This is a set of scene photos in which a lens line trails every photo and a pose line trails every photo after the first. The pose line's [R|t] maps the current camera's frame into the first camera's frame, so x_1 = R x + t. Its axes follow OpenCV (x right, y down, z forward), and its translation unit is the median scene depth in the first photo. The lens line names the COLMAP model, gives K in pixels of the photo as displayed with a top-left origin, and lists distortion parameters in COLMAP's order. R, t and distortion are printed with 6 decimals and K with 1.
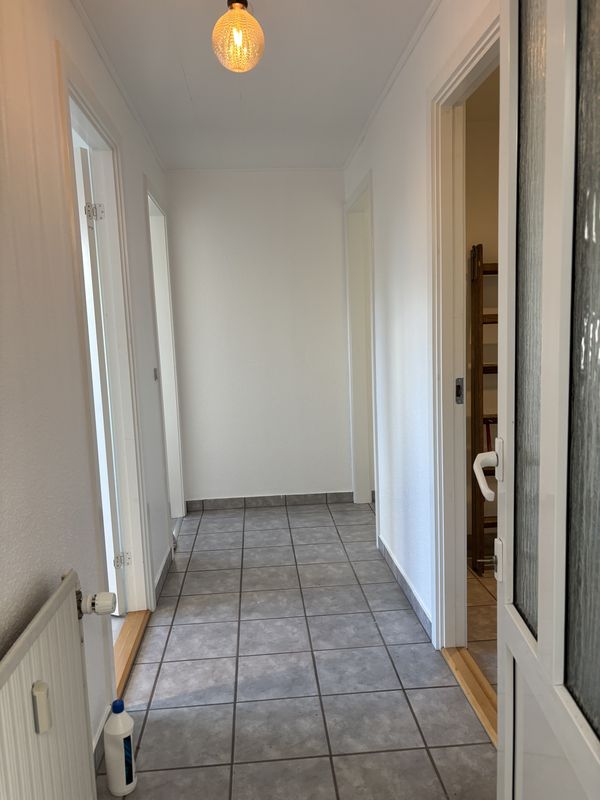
lens RADIAL K [[604.1, 0, 300.1], [0, 604.1, 401.9], [0, 0, 1]] dist [0.026363, -0.013974]
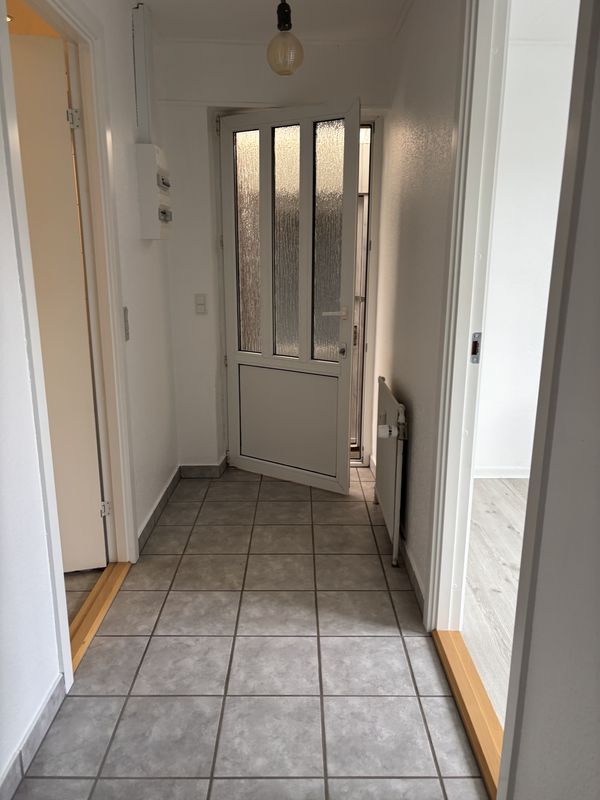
lens RADIAL K [[604.1, 0, 299.5], [0, 604.1, 400.5], [0, 0, 1]] dist [0.026363, -0.013974]
pose [[-0.997008, 0.011232, 0.076476, -0.149957], [0.037550, 0.935175, 0.352190, -0.226954], [-0.067562, 0.354008, -0.932799, 1.718413]]
